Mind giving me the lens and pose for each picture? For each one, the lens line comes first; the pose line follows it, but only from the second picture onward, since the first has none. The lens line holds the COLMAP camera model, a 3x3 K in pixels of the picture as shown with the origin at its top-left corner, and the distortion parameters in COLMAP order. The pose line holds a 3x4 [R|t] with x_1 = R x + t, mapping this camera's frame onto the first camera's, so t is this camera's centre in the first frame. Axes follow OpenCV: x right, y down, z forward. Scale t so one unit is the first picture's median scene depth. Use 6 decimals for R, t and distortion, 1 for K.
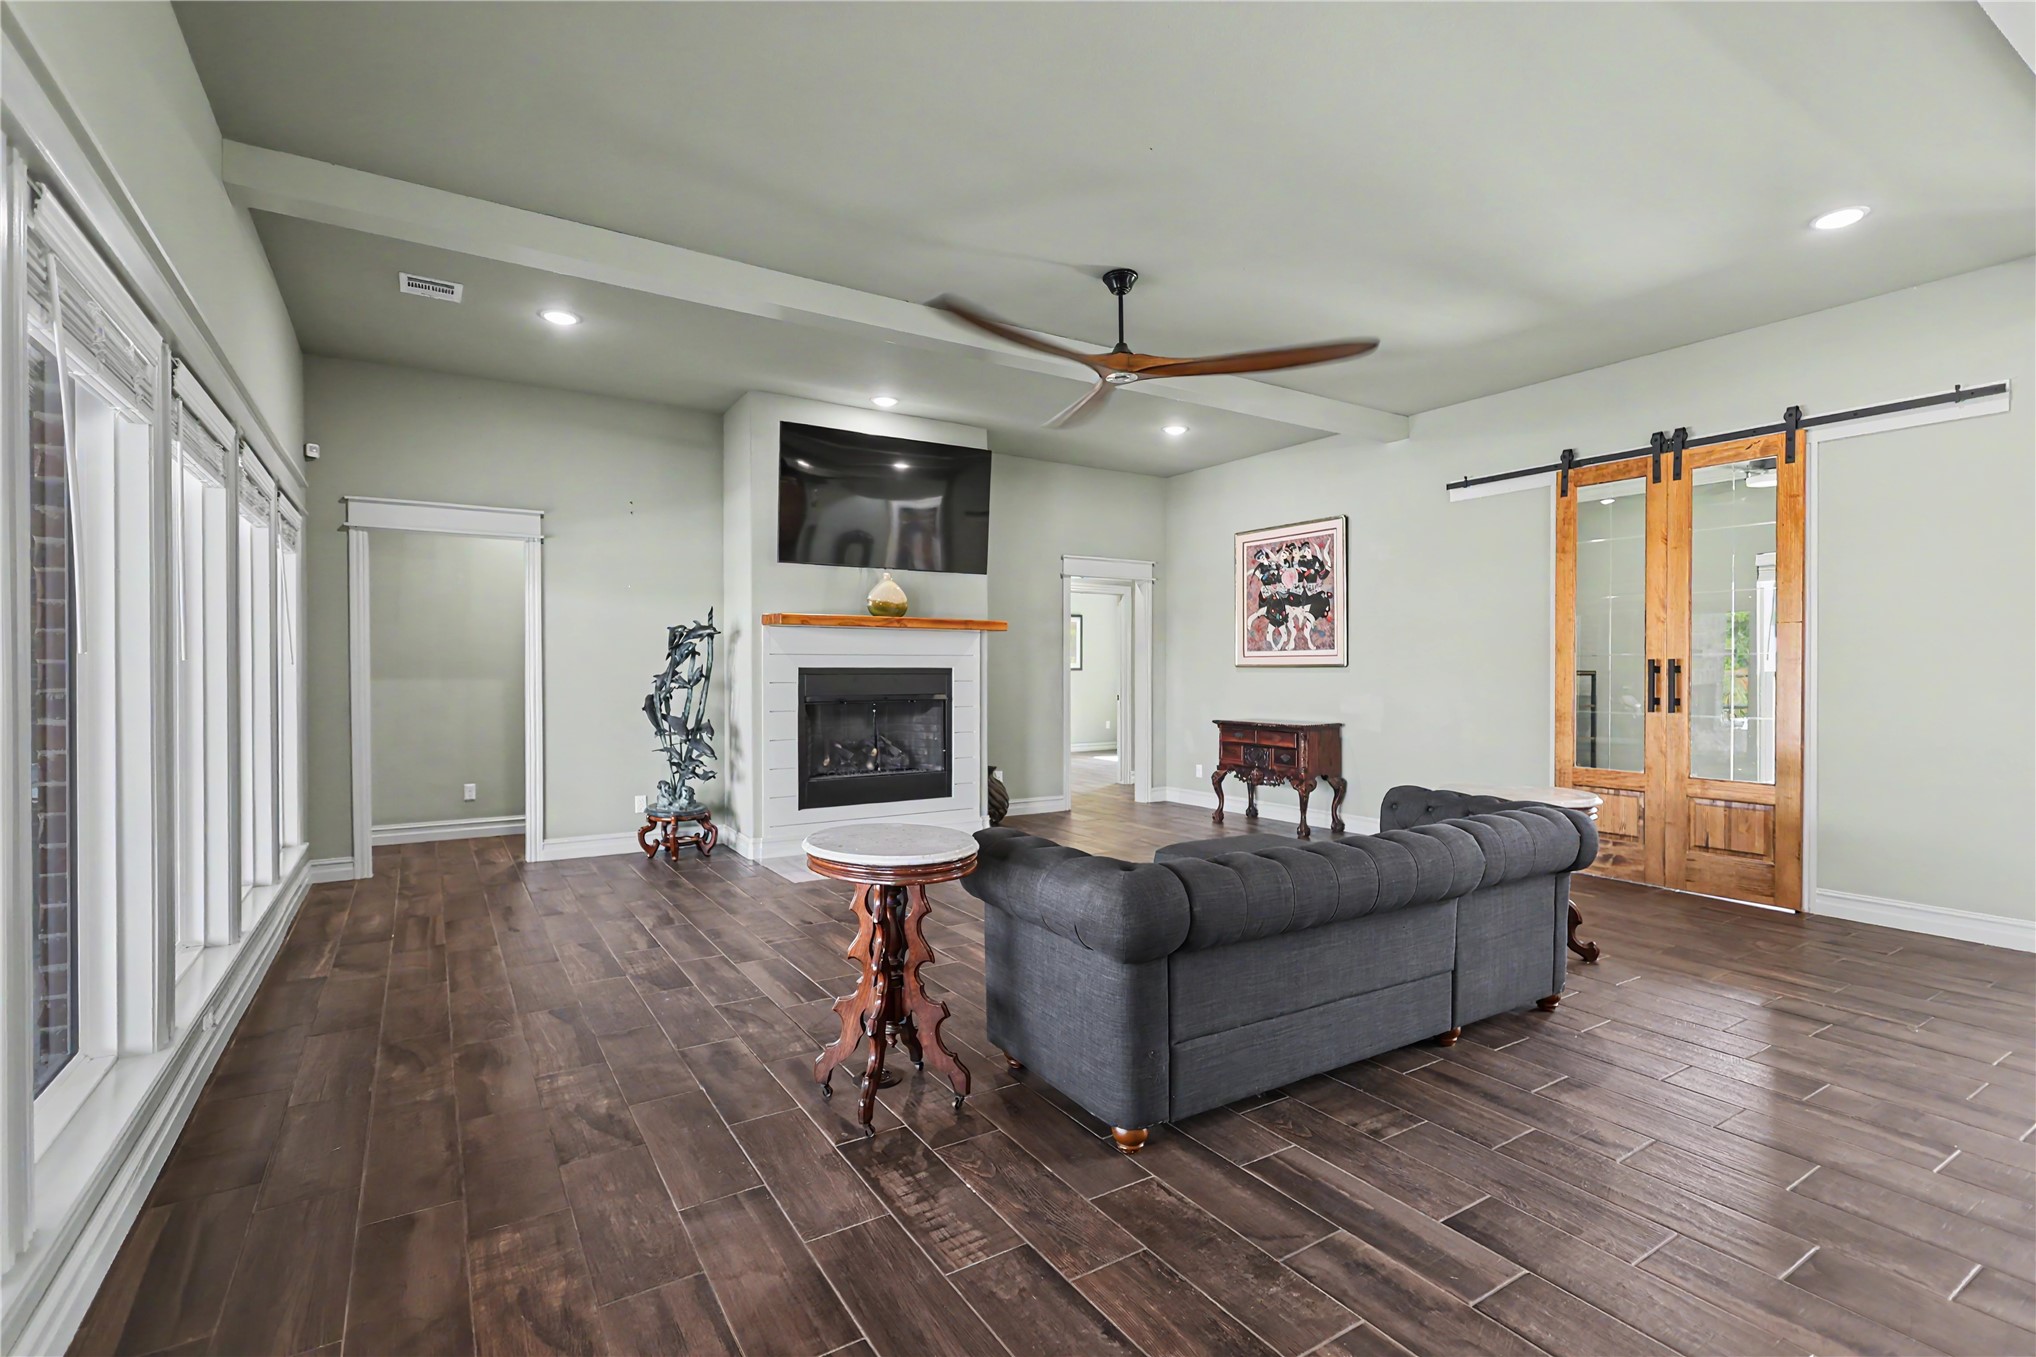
lens RADIAL K [[938.3, 0, 1019.9], [0, 938.3, 678.2], [0, 0, 1]] dist [0.000116, 0.001273]
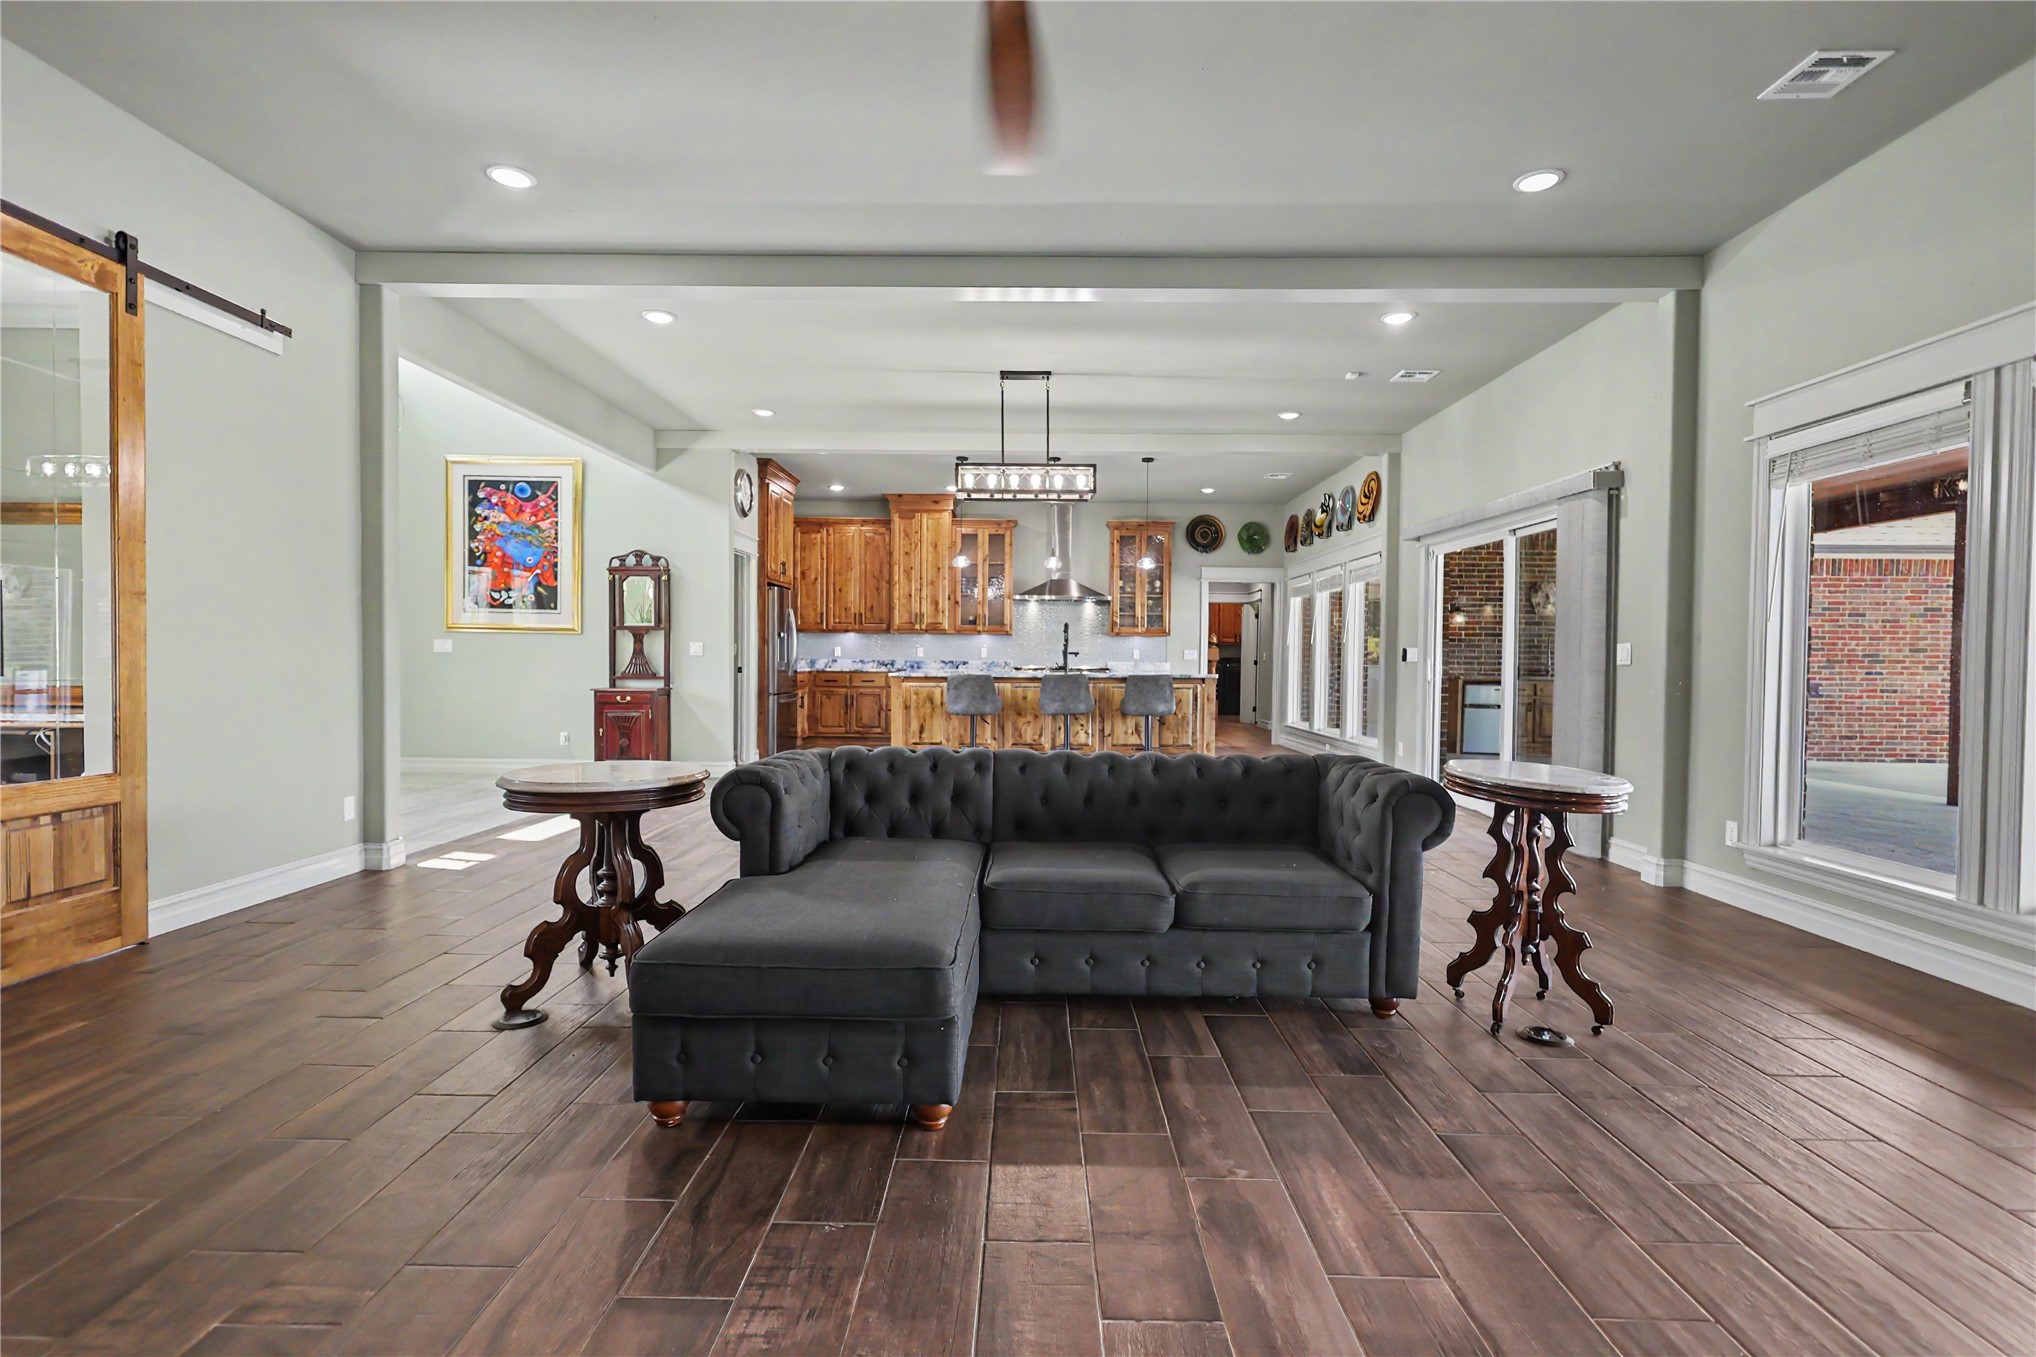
lens RADIAL K [[939.3, 0, 1014.7], [0, 939.3, 677.1], [0, 0, 1]] dist [0.000434, -0.001172]
pose [[-0.835258, -0.019661, 0.549507, -0.098849], [-0.005811, 0.999620, 0.026933, 0.015805], [-0.549828, 0.019303, -0.835055, 0.946275]]
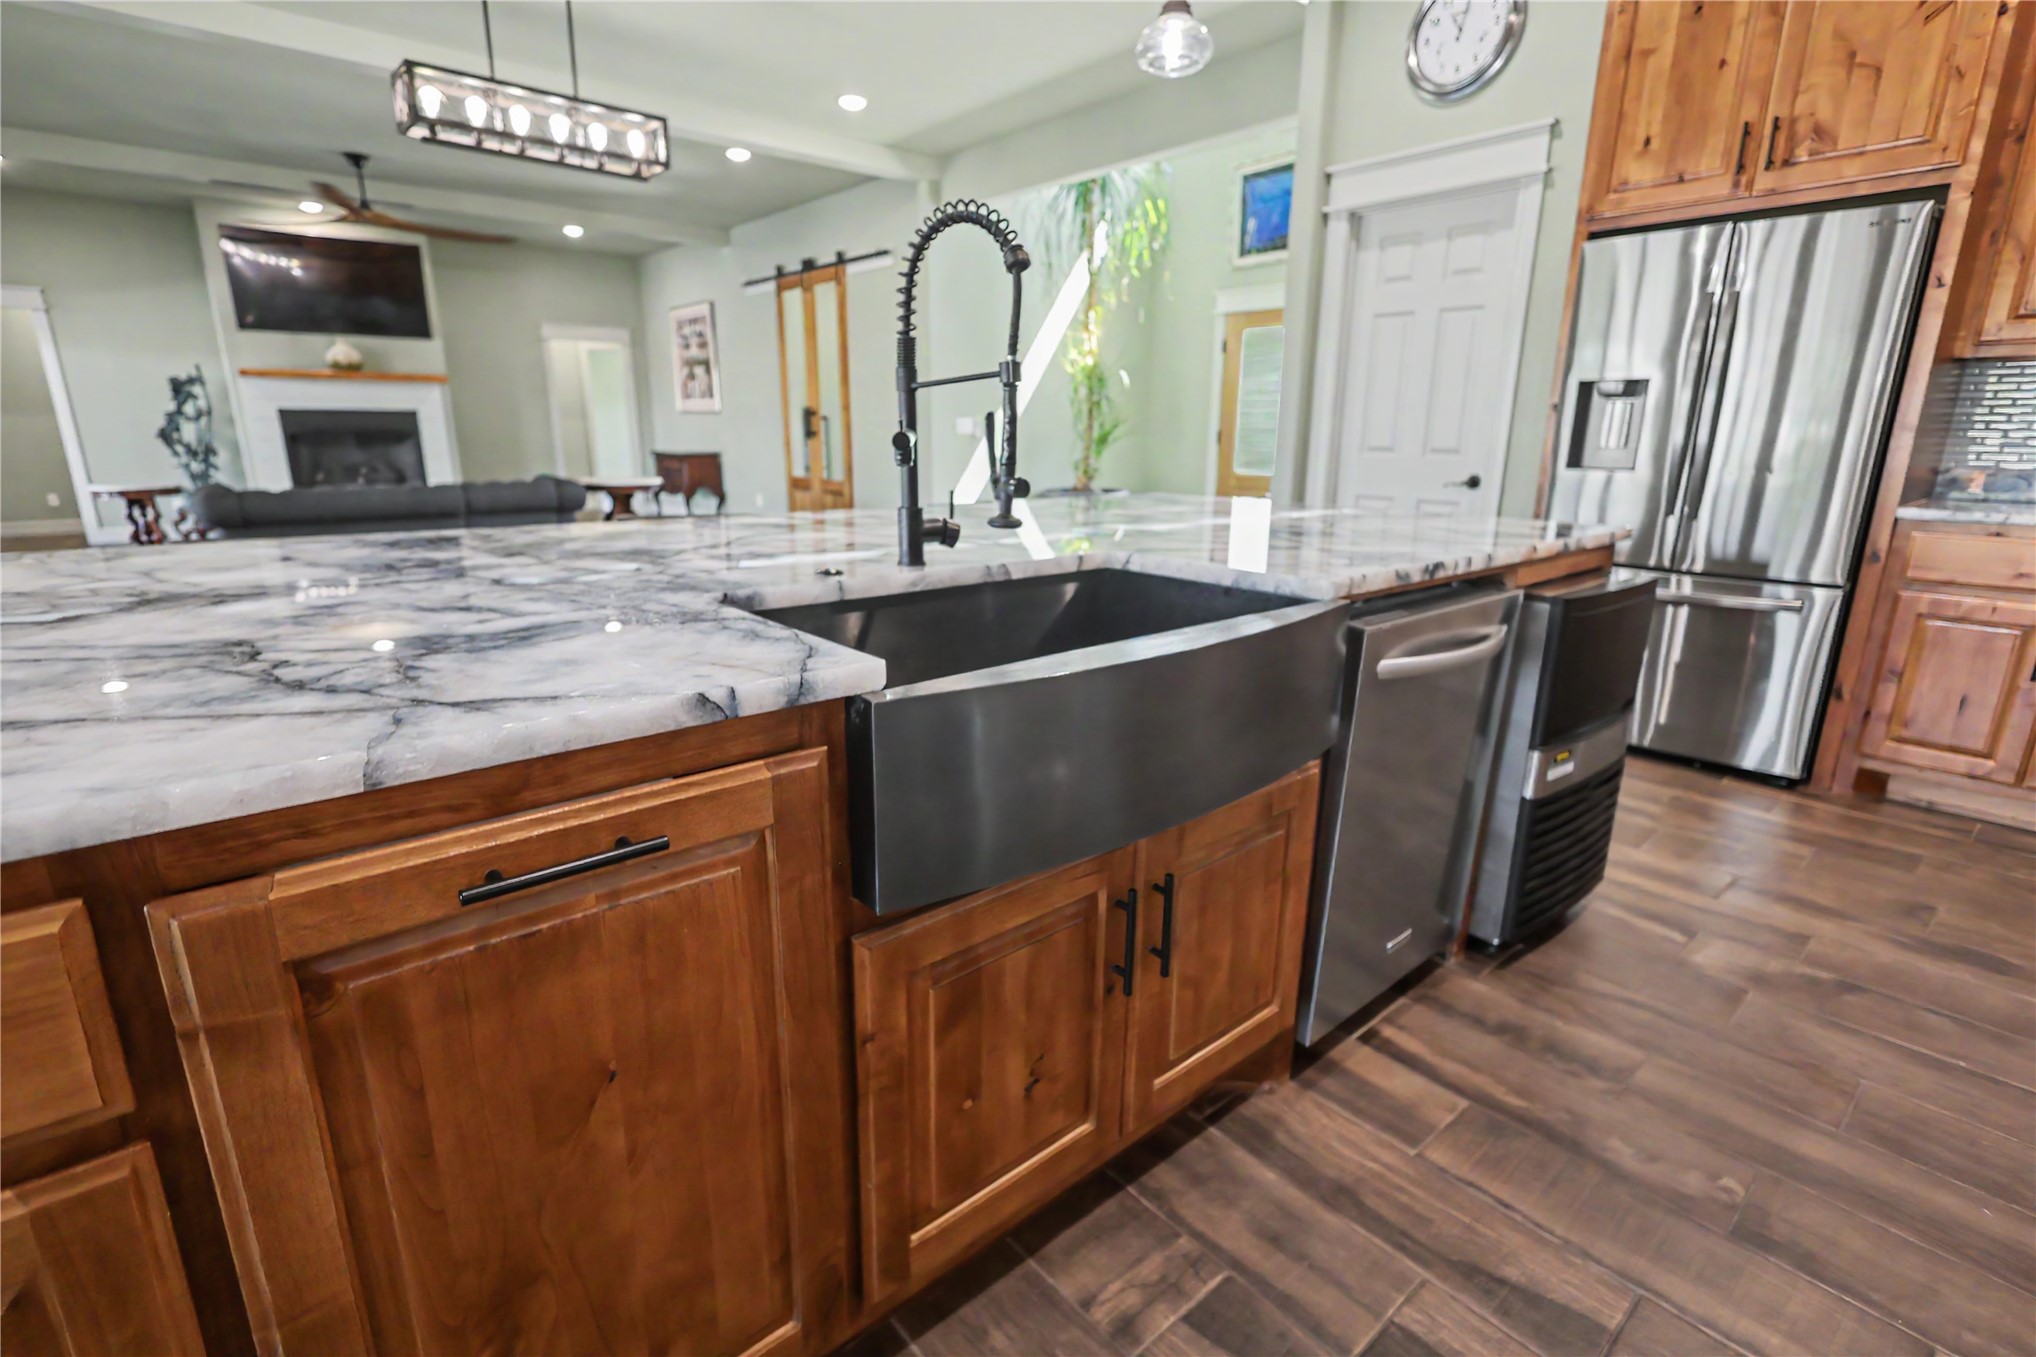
lens RADIAL K [[949.7, 0, 1018.0], [0, 949.7, 678.5], [0, 0, 1]] dist [0.002502, 0.000437]
pose [[0.989464, -0.031900, 0.141223, 0.673123], [-0.004695, 0.967842, 0.251515, 0.018145], [-0.144704, -0.249528, 0.957495, -0.669298]]
